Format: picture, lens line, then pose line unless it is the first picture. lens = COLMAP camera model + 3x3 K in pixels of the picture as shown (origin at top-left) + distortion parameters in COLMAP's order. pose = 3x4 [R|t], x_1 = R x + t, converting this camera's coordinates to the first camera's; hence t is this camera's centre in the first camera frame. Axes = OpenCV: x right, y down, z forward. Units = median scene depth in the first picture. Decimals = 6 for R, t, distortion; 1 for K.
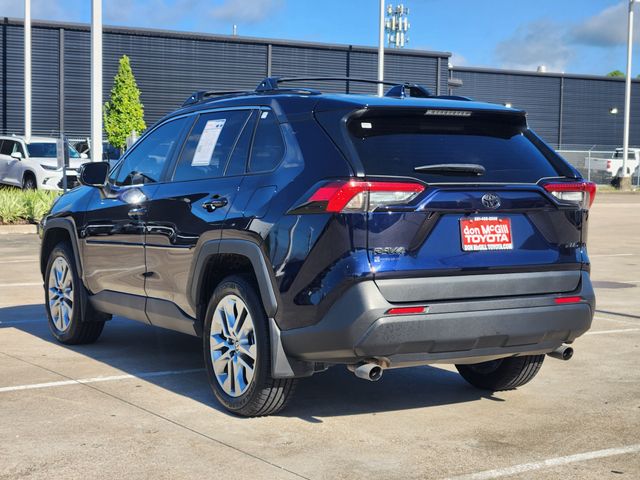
lens RADIAL K [[1202.5, 0, 320.0], [0, 1202.5, 240.0], [0, 0, 1]] dist [-0.017772, 0.316478]
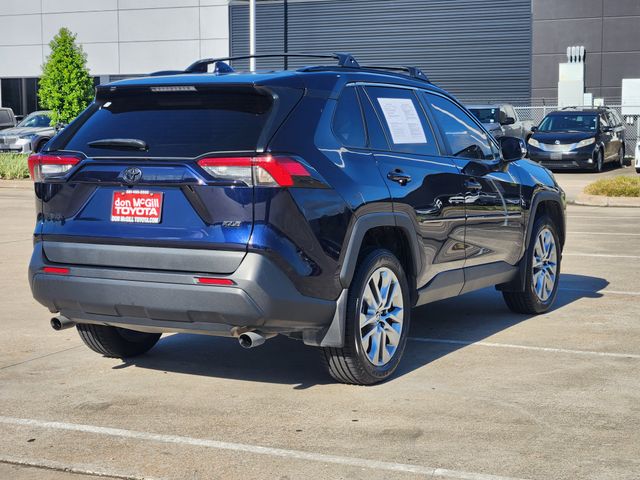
lens RADIAL K [[1202.5, 0, 320.0], [0, 1202.5, 240.0], [0, 0, 1]] dist [-0.017772, 0.316478]
pose [[0.517263, 0.062528, -0.853539, 1.093517], [-0.043867, 0.997954, 0.046523, -0.031208], [0.854701, 0.013377, 0.518947, 0.597335]]
